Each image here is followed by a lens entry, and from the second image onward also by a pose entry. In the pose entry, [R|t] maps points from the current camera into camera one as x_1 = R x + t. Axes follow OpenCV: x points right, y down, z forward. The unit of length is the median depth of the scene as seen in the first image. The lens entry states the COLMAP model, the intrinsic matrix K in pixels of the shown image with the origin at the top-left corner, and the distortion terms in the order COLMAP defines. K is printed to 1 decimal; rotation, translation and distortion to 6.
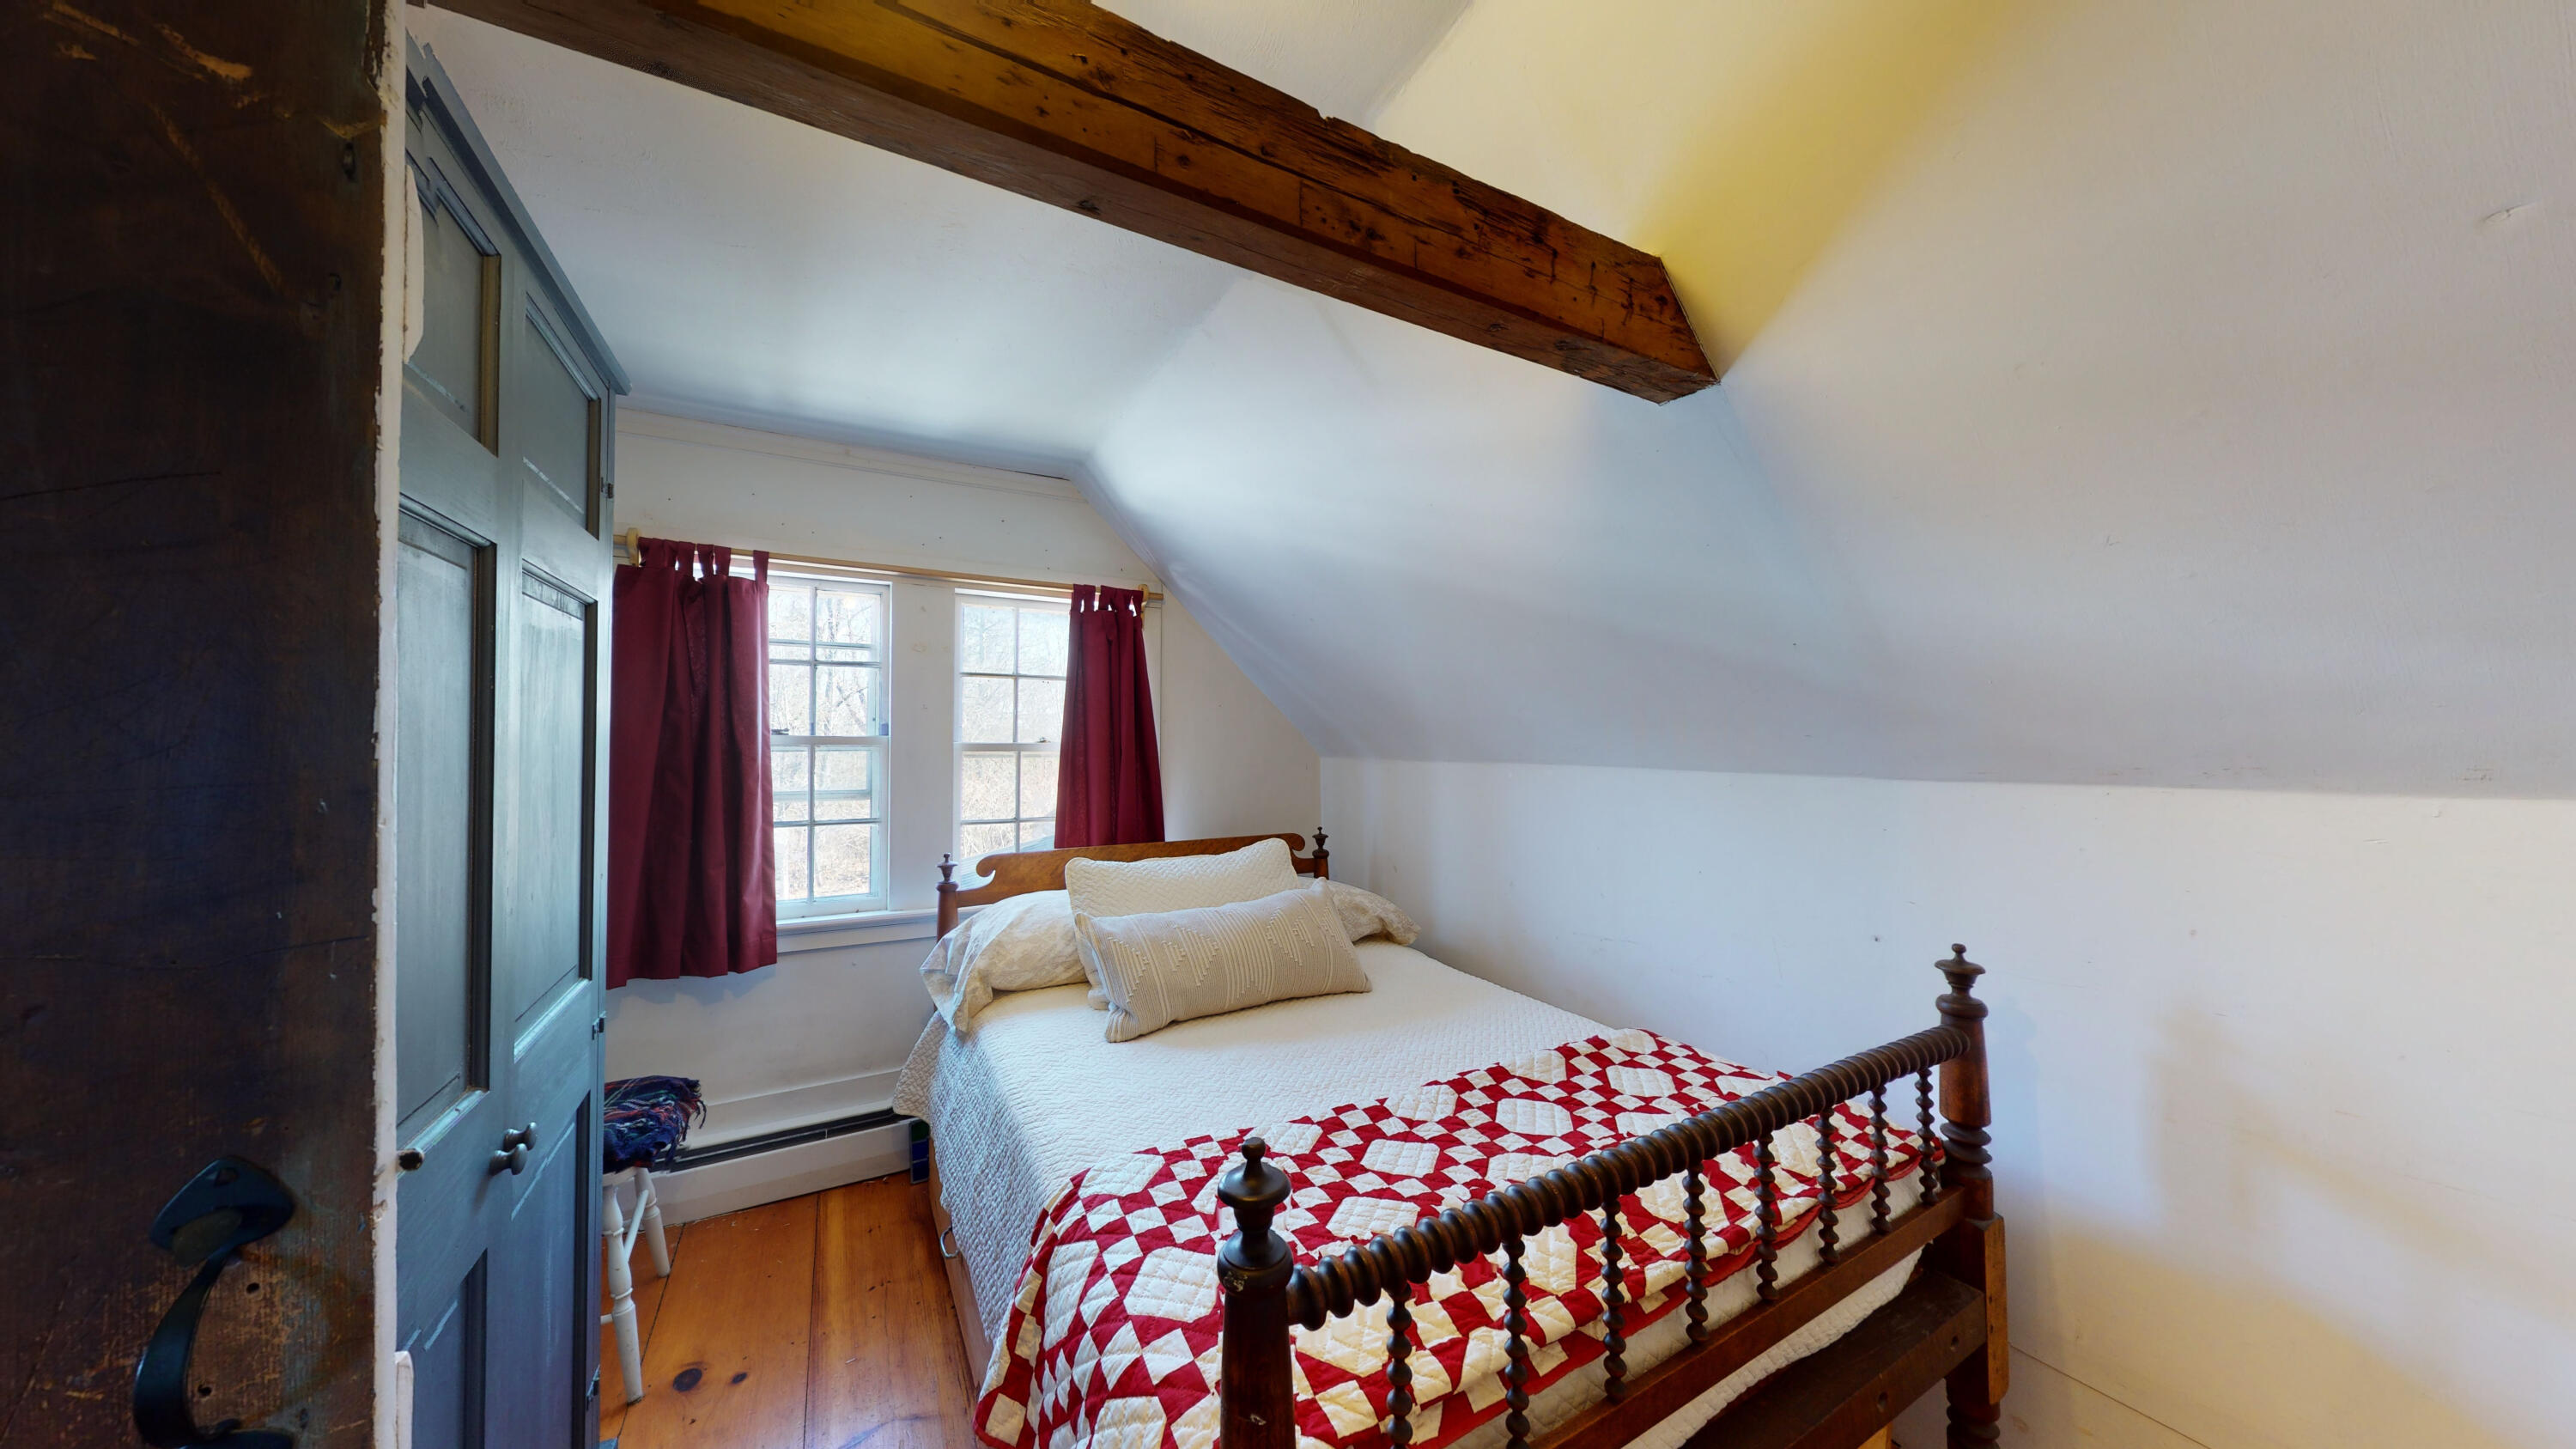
lens RADIAL K [[802.1, 0, 1288.1], [0, 802.1, 723.0], [0, 0, 1]] dist [0.000437, -0.000002]
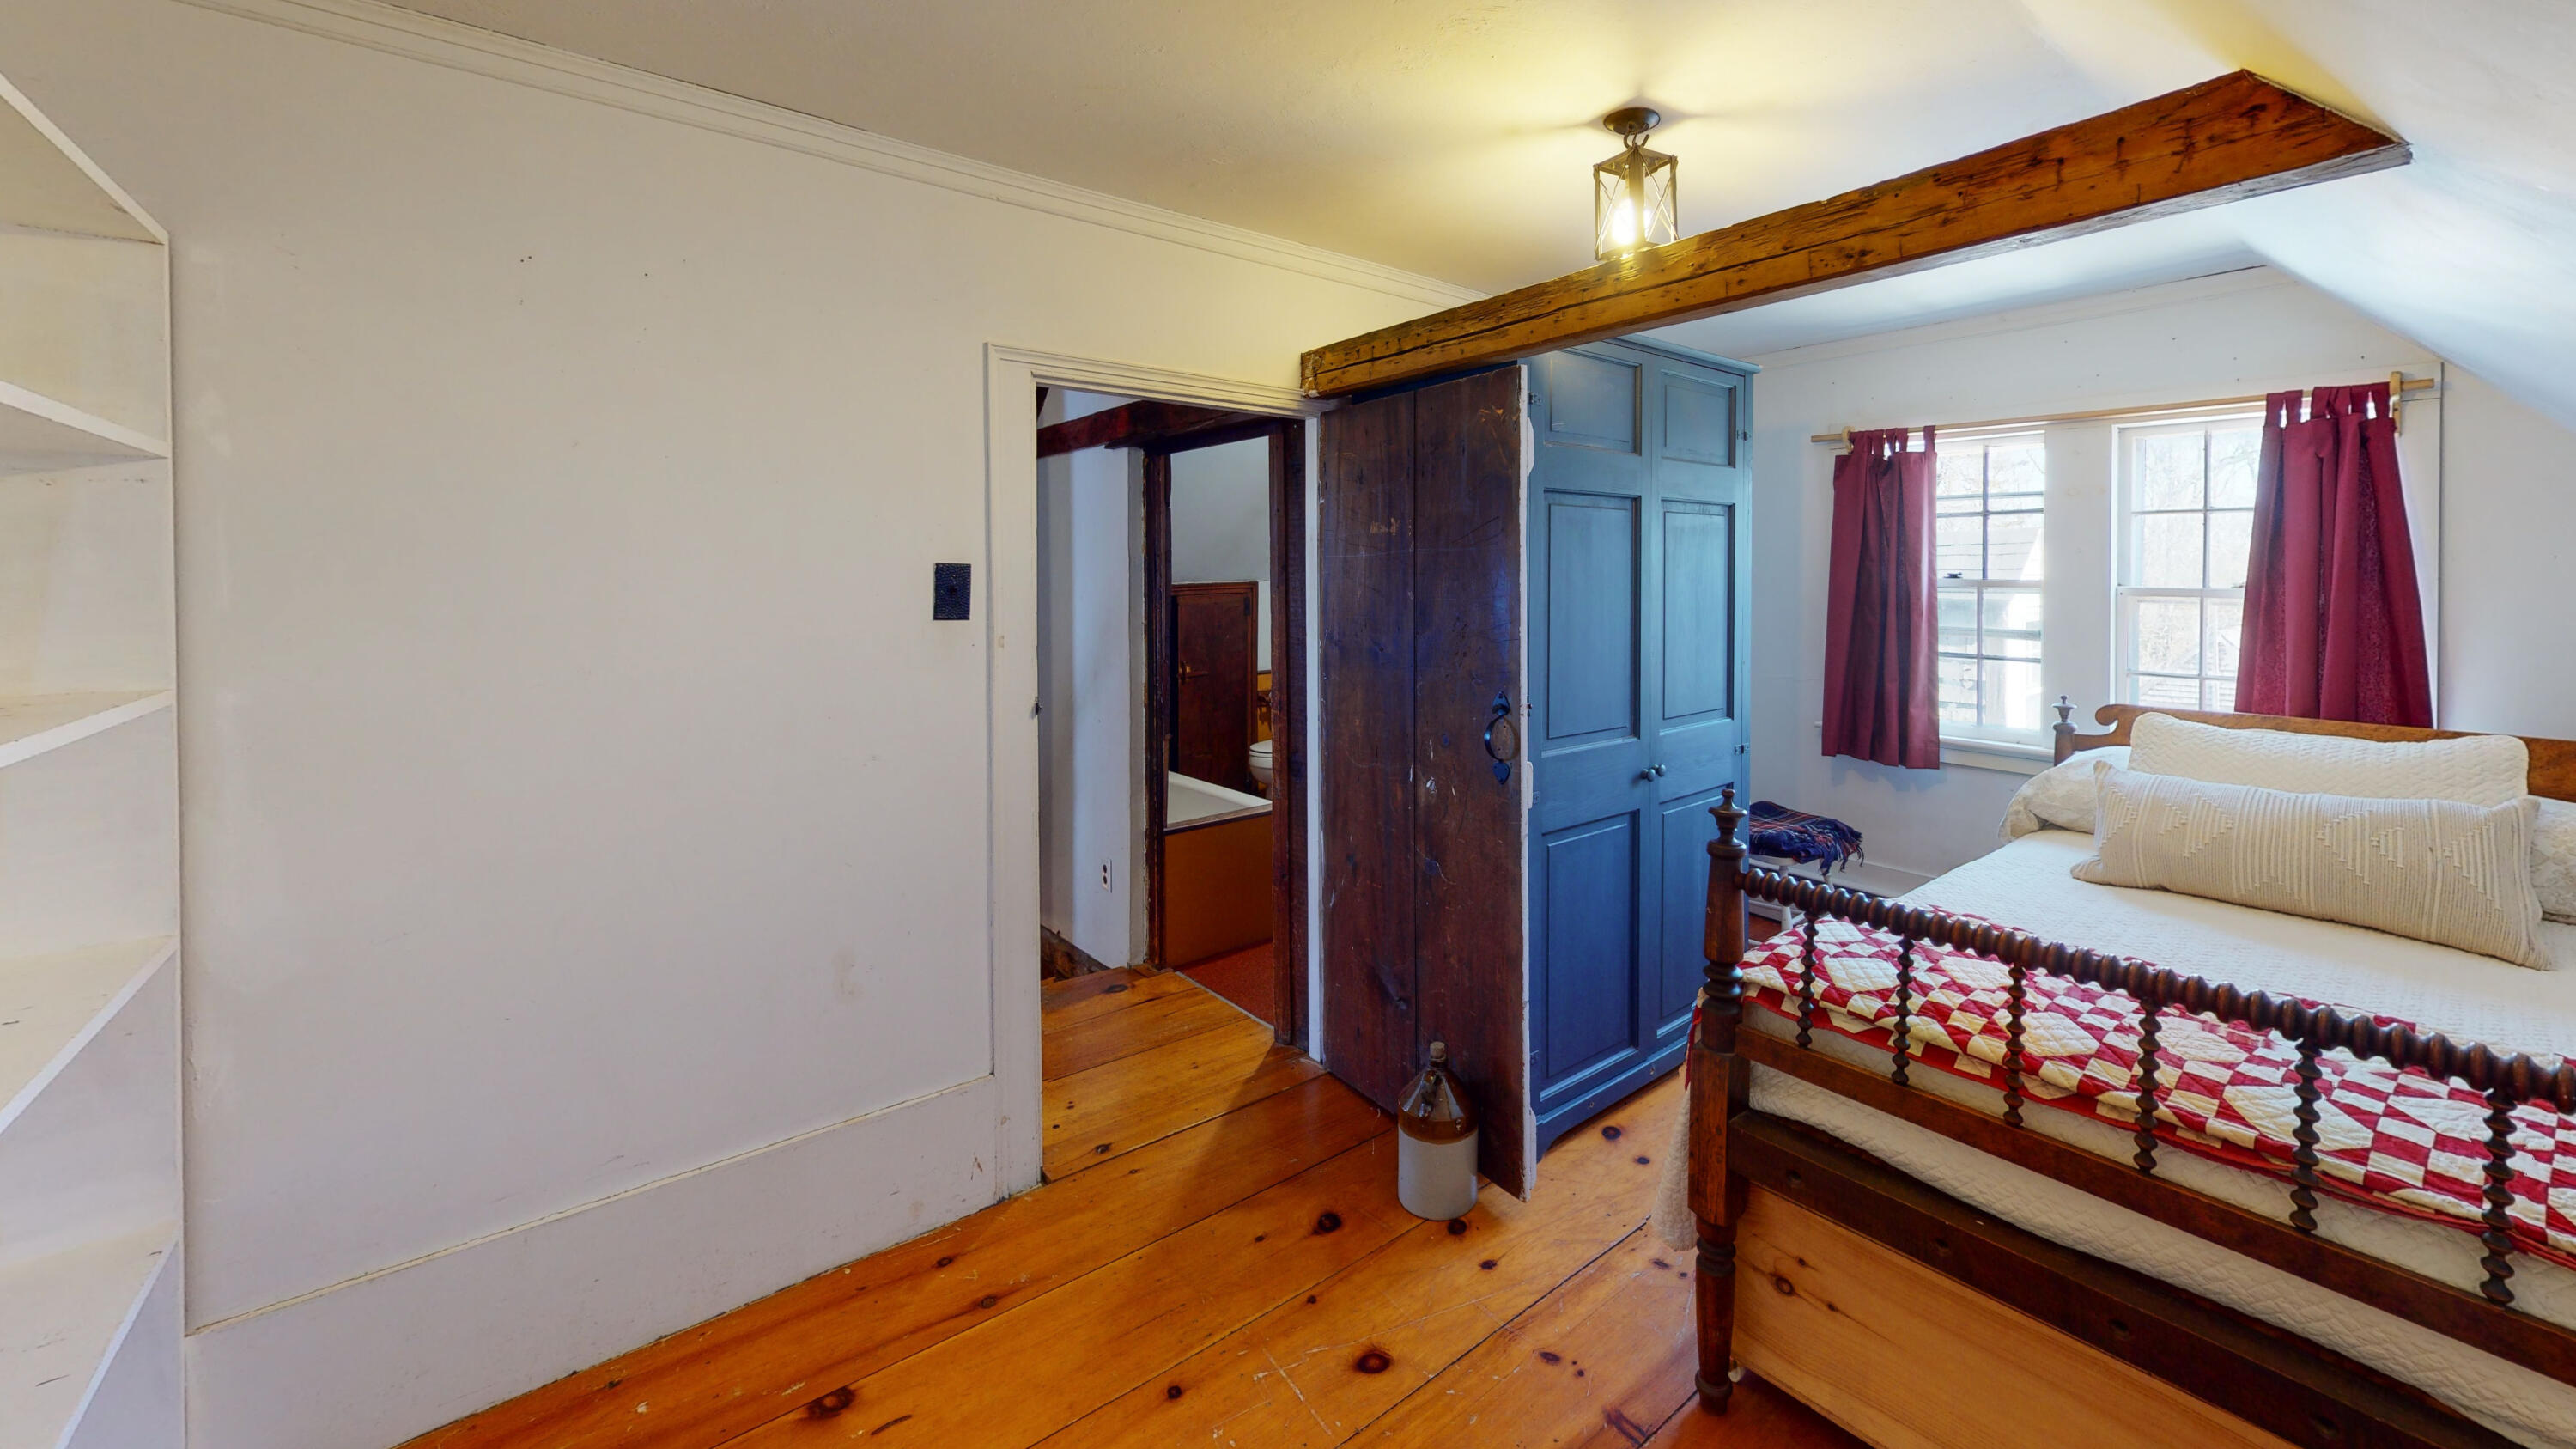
lens RADIAL K [[1029.5, 0, 1288.4], [0, 1029.5, 725.6], [0, 0, 1]] dist [-0.002787, -0.000398]
pose [[0.091325, 0.144871, -0.985227, 0.801174], [0.020892, 0.988865, 0.147342, -0.014652], [0.995602, -0.034040, 0.087282, -0.109201]]
